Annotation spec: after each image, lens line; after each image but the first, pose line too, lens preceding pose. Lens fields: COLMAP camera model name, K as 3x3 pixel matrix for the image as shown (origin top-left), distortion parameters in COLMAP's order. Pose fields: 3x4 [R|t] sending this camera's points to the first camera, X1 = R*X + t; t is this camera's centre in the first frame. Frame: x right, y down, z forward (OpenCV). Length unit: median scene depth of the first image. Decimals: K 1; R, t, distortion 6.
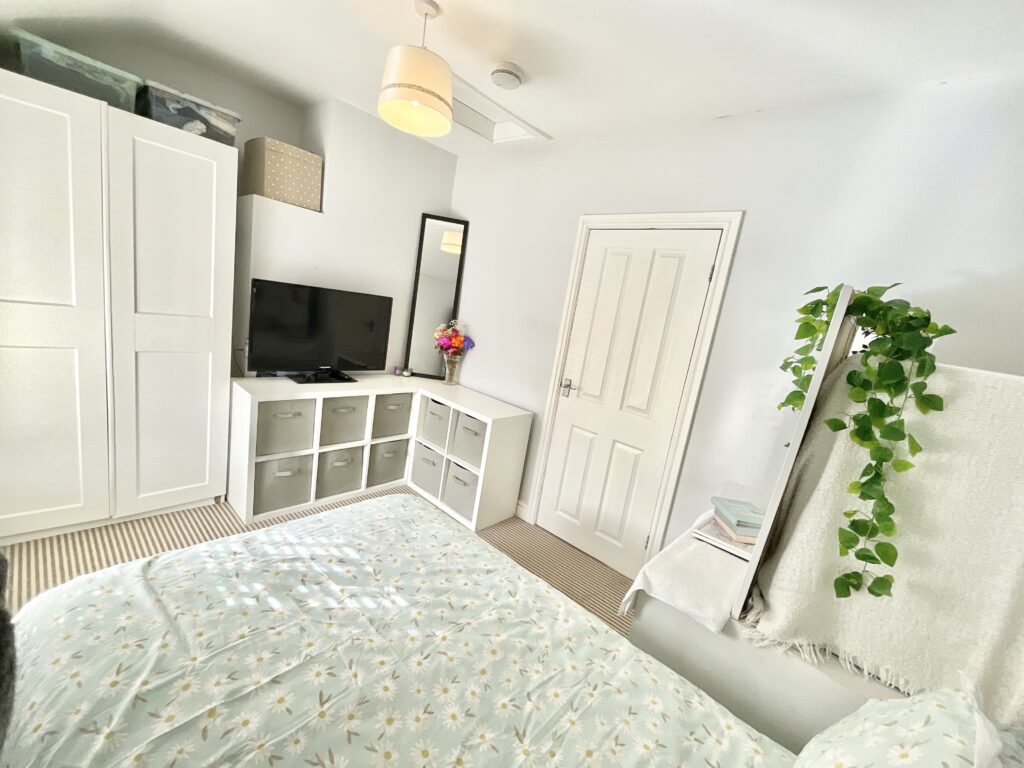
lens RADIAL K [[409.5, 0, 527.2], [0, 409.5, 385.4], [0, 0, 1]] dist [0.002648, -0.000109]
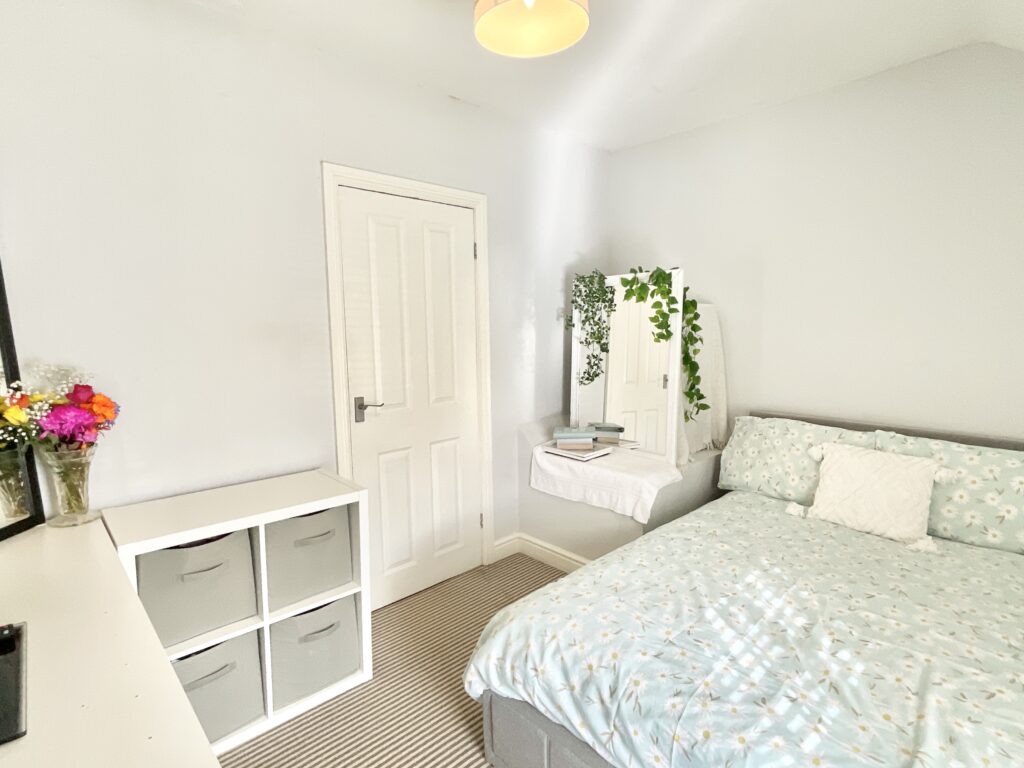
lens RADIAL K [[499.0, 0, 514.1], [0, 499.0, 387.8], [0, 0, 1]] dist [-0.003966, 0.007499]
pose [[0.117211, -0.284407, 0.951512, -1.457807], [0.207184, 0.944037, 0.256651, -0.419625], [-0.971255, 0.167056, 0.169576, 1.254931]]
